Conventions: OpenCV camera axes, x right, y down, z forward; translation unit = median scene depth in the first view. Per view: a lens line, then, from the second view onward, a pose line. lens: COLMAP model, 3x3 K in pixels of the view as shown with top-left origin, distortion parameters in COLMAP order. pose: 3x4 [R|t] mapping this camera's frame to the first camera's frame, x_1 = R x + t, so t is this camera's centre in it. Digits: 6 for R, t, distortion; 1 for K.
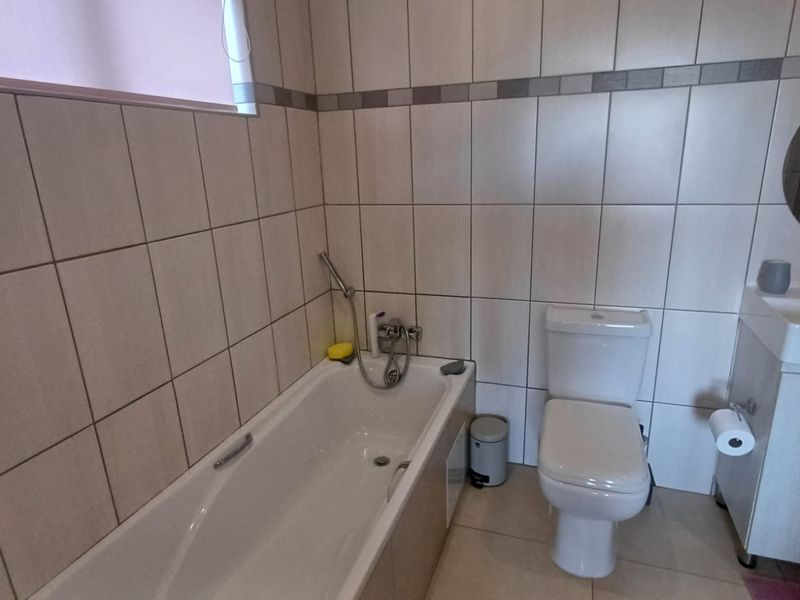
lens RADIAL K [[485.2, 0, 403.3], [0, 485.2, 301.7], [0, 0, 1]] dist [-0.002122, -0.000272]
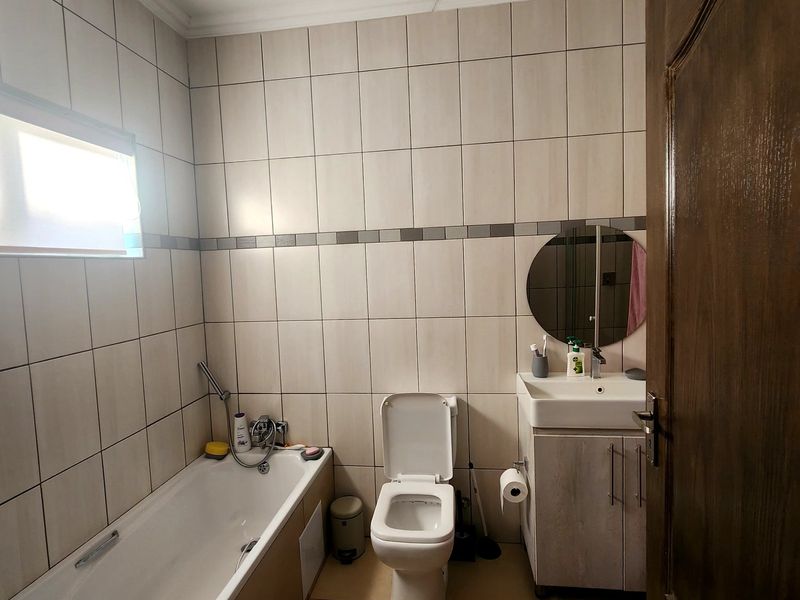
lens RADIAL K [[442.1, 0, 397.1], [0, 442.1, 296.2], [0, 0, 1]] dist [0.002923, 0.001784]
pose [[0.981770, -0.021194, 0.188889, 0.115190], [0.062741, 0.974199, -0.216797, 0.005970], [-0.179421, 0.224695, 0.957768, -0.183427]]
